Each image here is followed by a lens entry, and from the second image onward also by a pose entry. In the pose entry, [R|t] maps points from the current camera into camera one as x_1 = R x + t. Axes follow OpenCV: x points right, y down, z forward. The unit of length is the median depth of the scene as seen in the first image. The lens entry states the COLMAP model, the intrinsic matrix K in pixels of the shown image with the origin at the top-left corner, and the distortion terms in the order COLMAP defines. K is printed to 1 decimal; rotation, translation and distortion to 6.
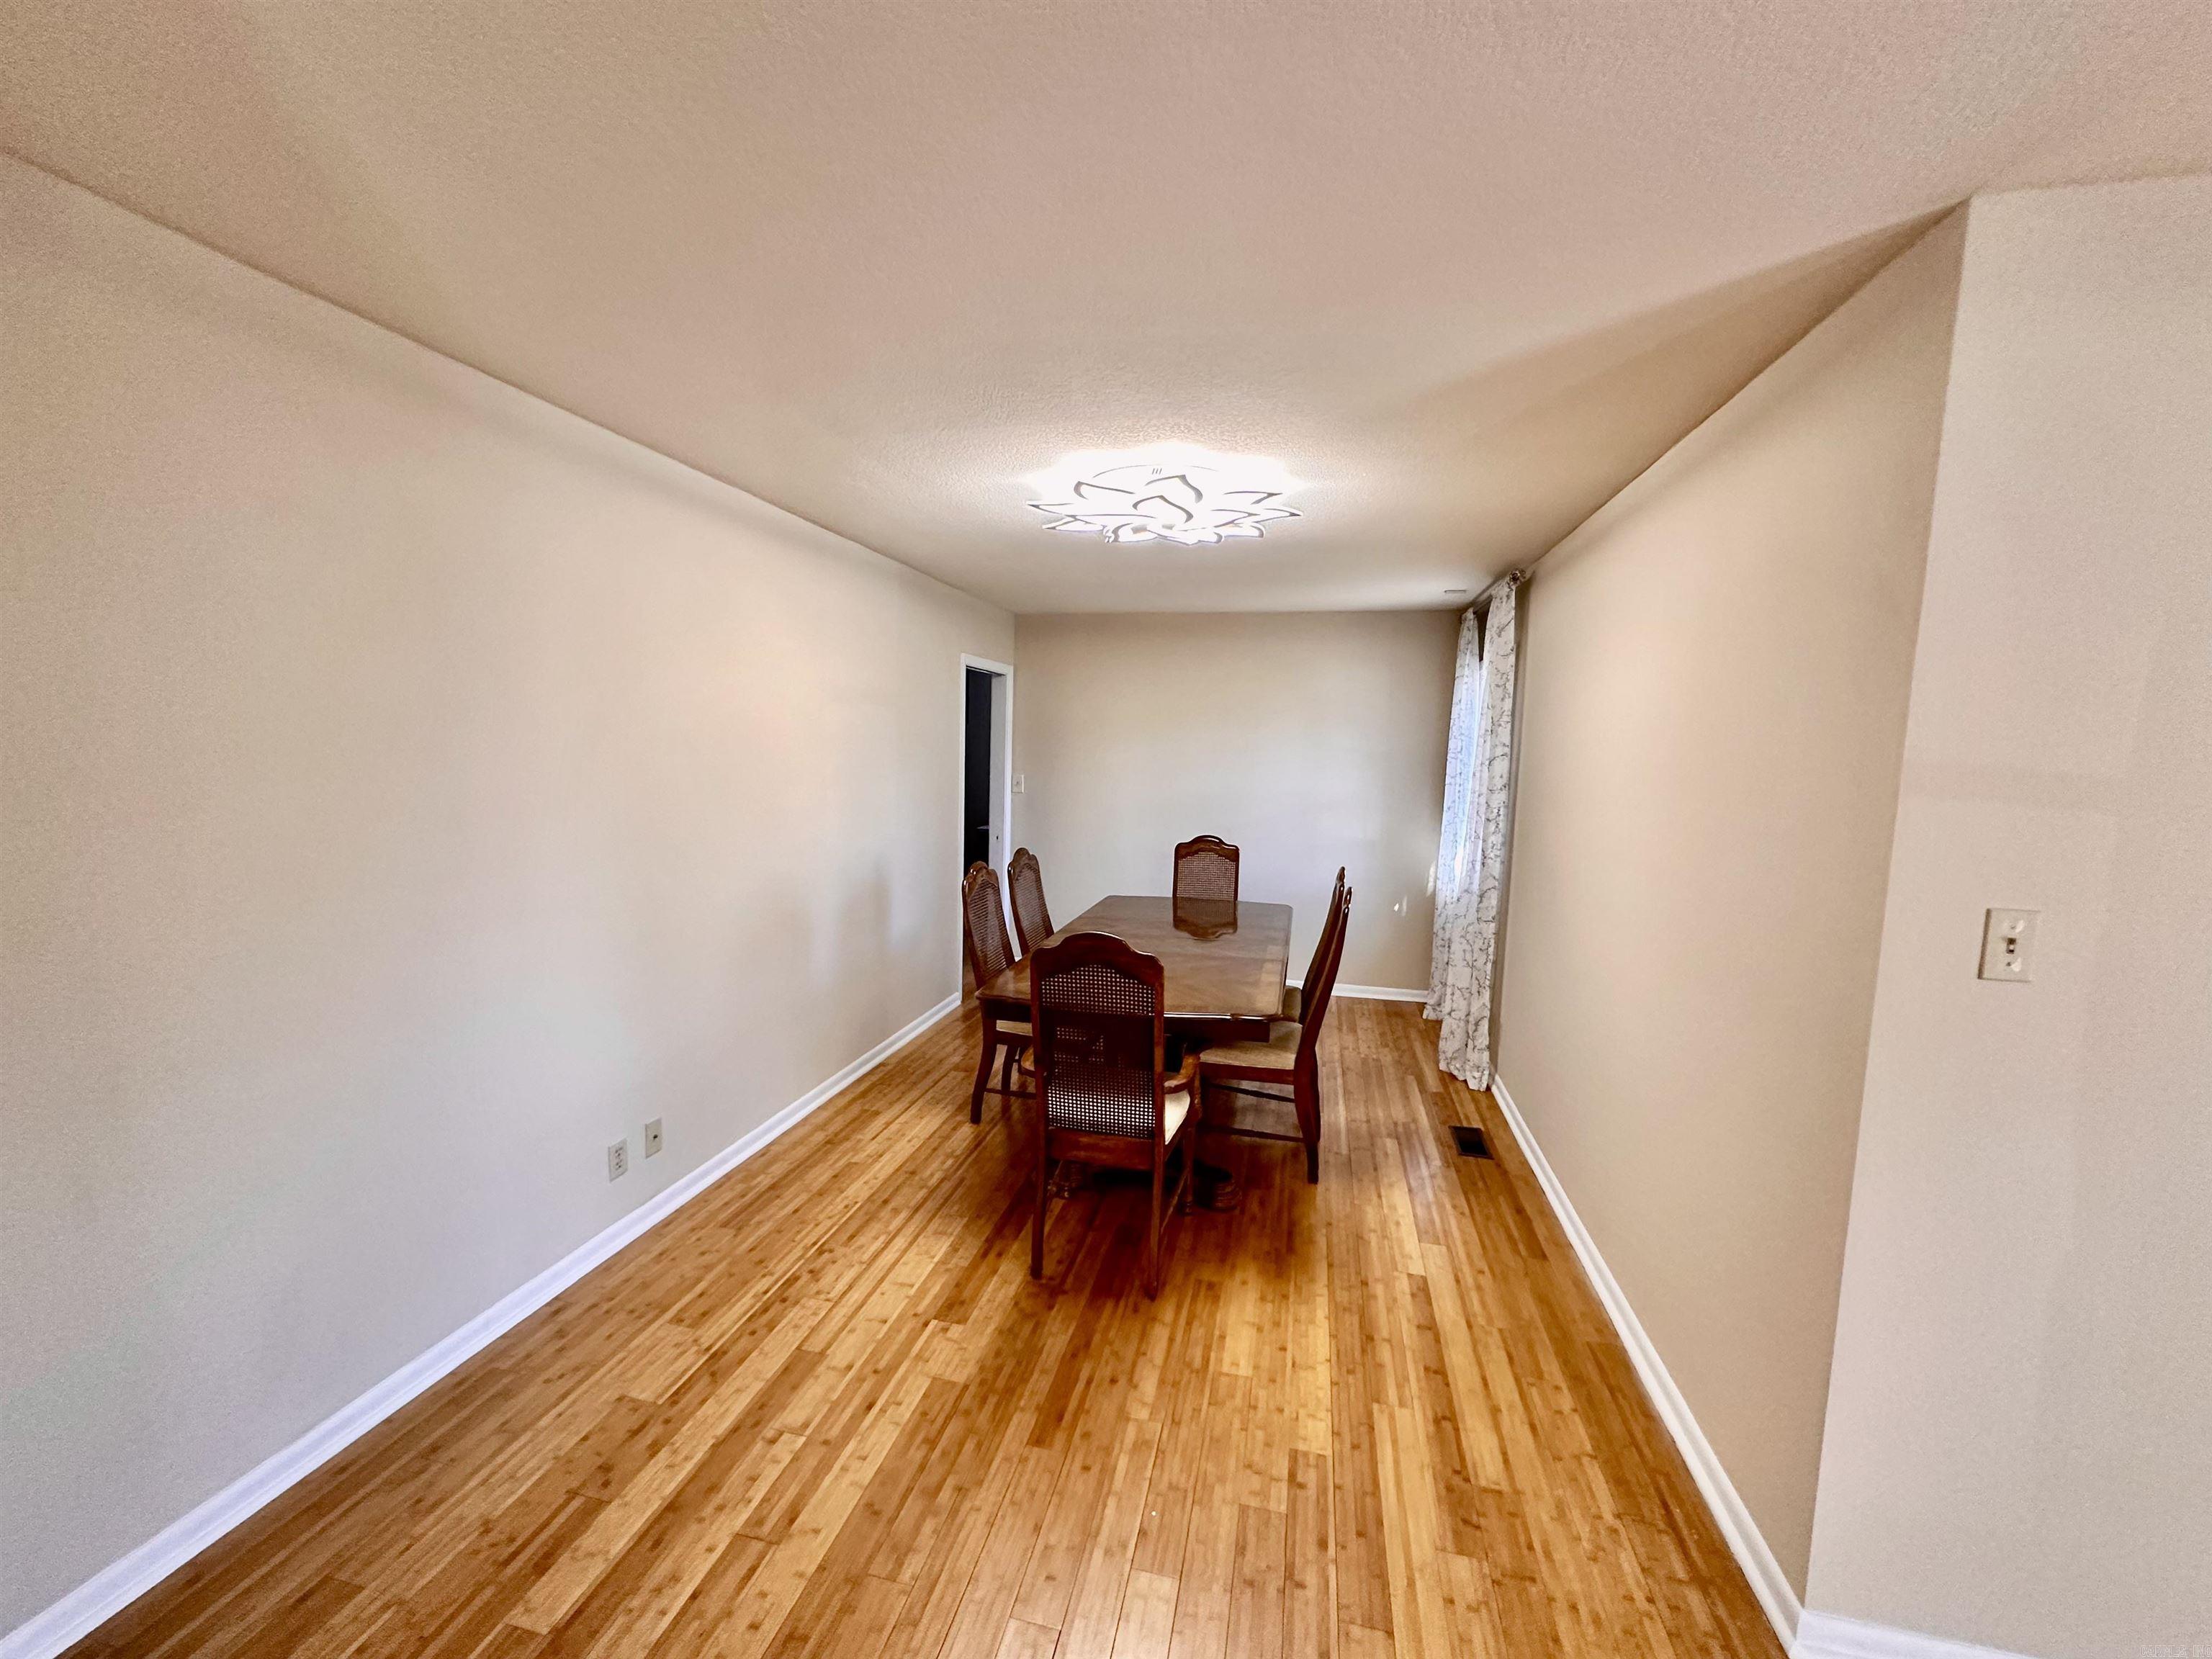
lens RADIAL K [[880.5, 0, 1106.0], [0, 880.5, 829.5], [0, 0, 1]] dist [0.000048, 0.000045]
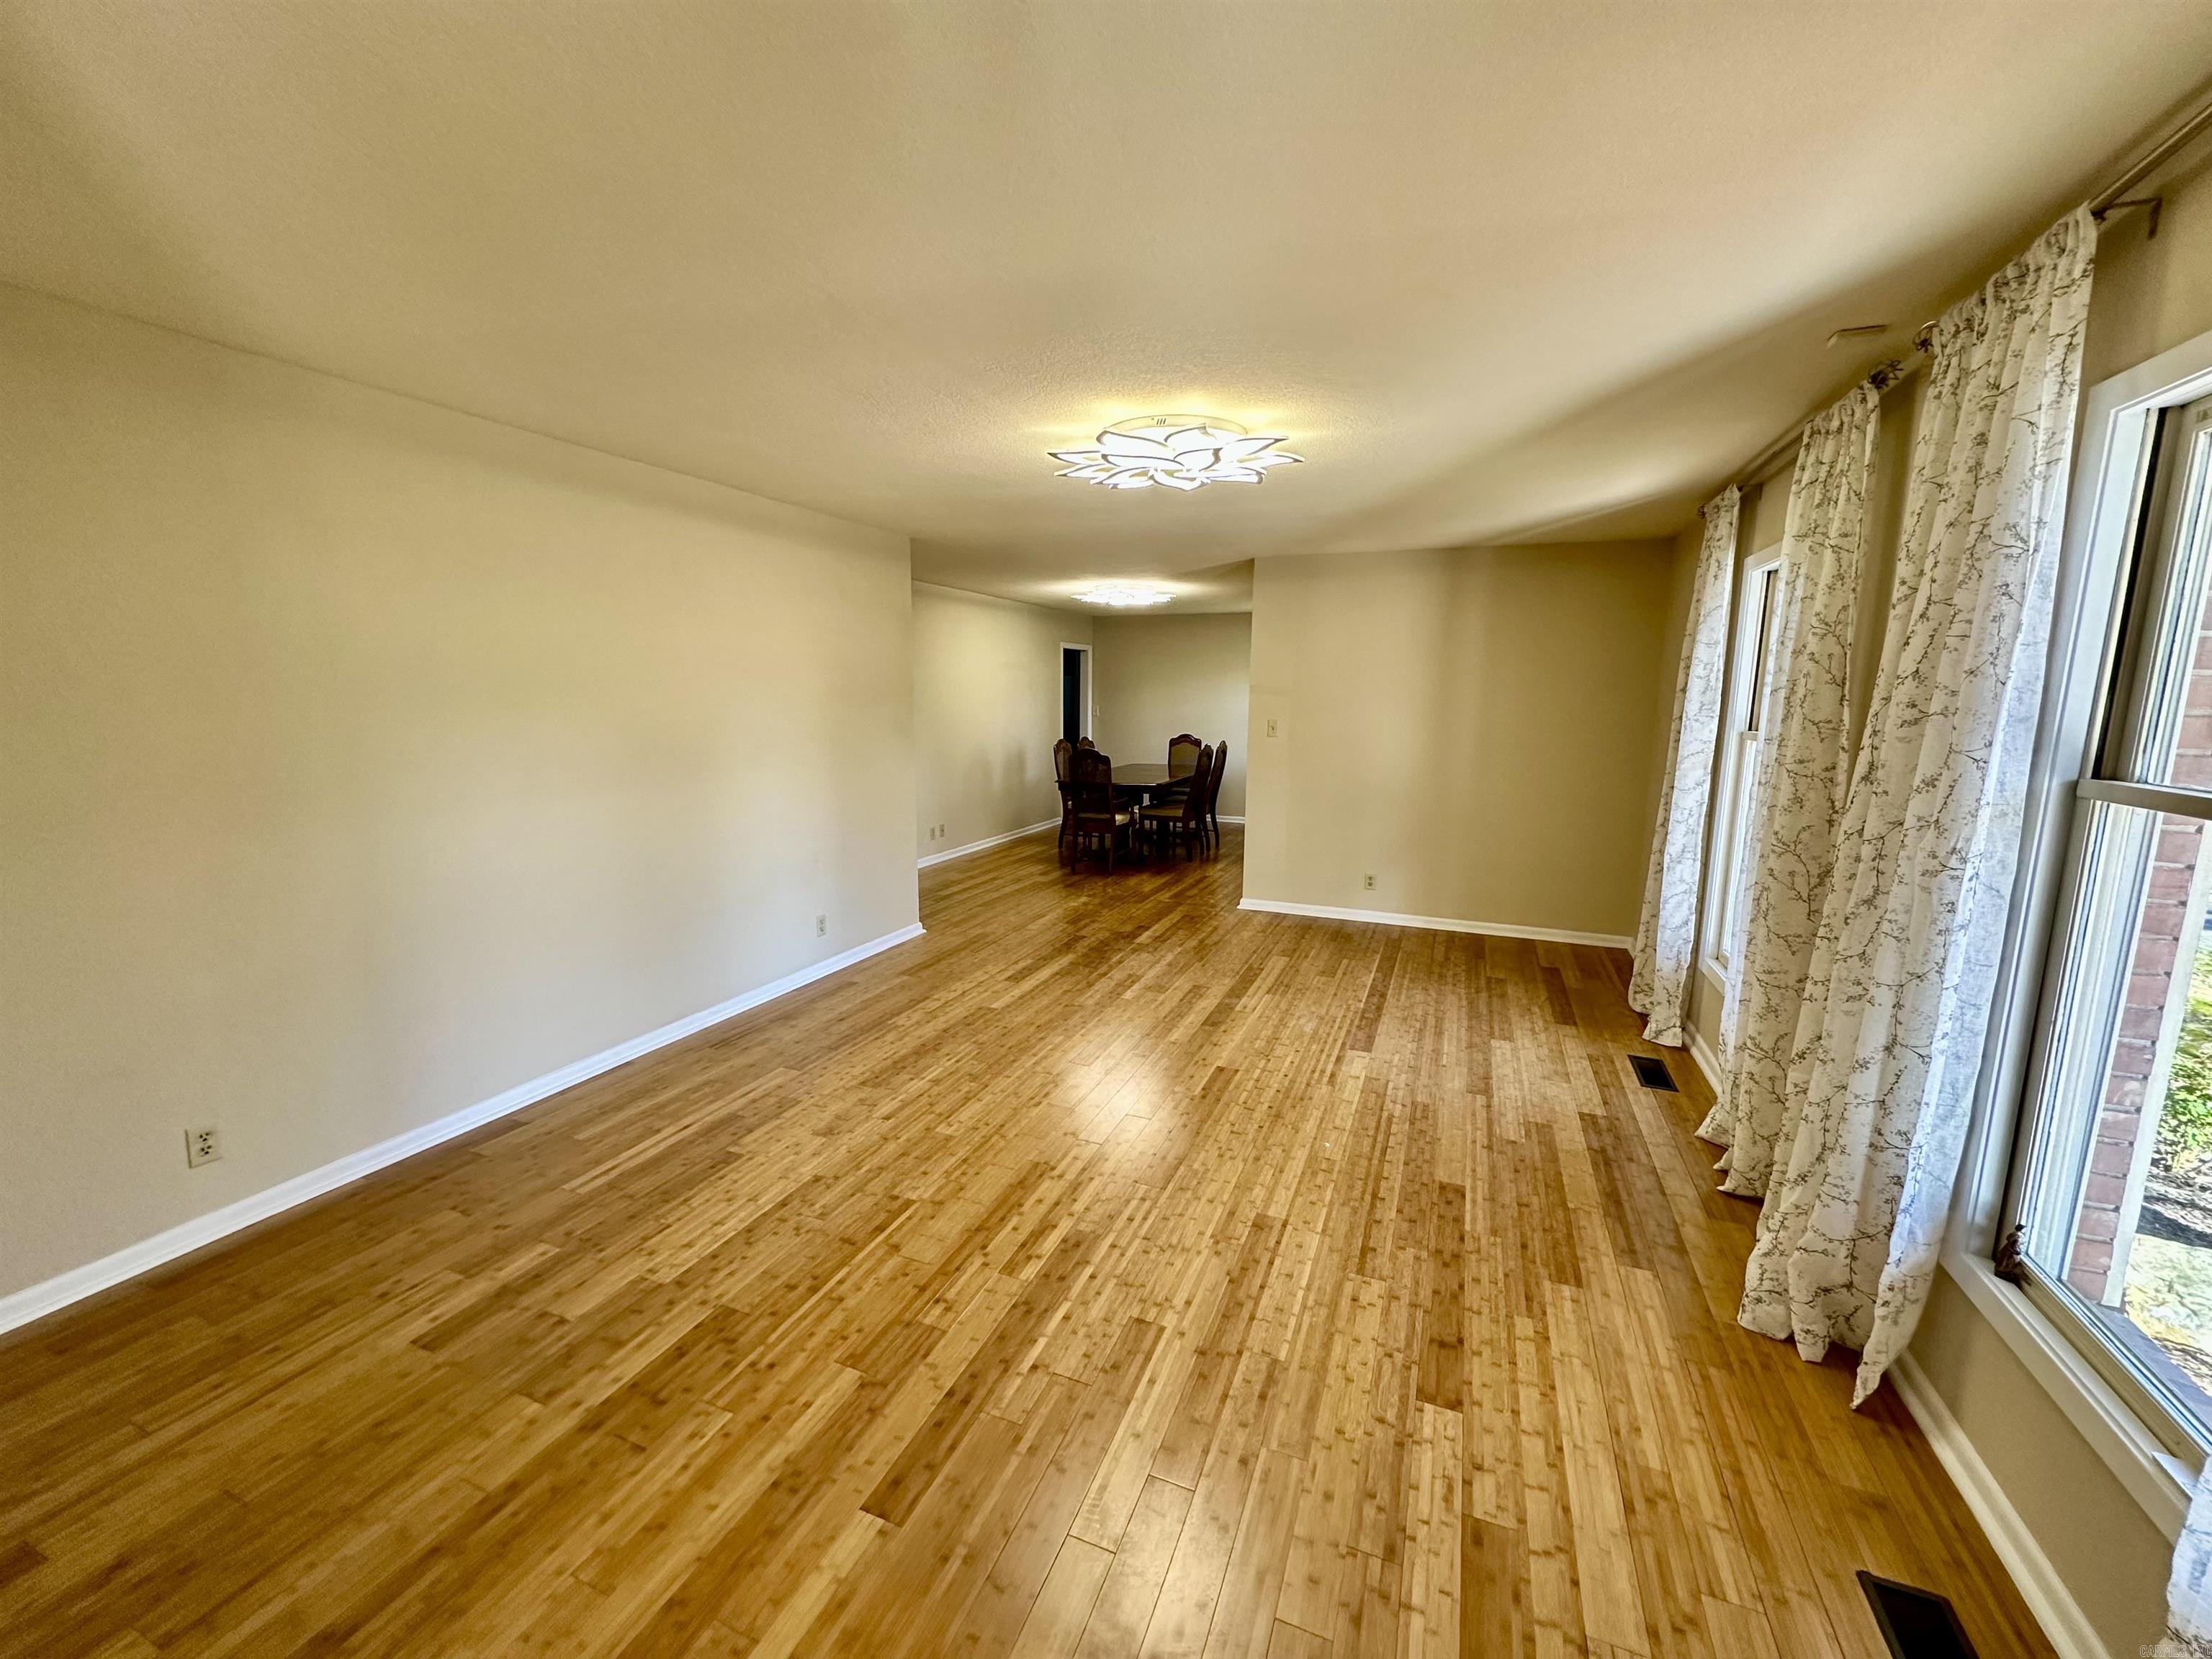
lens RADIAL K [[880.5, 0, 1106.0], [0, 880.5, 829.5], [0, 0, 1]] dist [0.000048, 0.000045]
pose [[0.986681, 0.009306, -0.162403, 0.390333], [0.000405, 0.998219, 0.059659, 0.152045], [0.162669, -0.058931, 0.984919, -1.432396]]
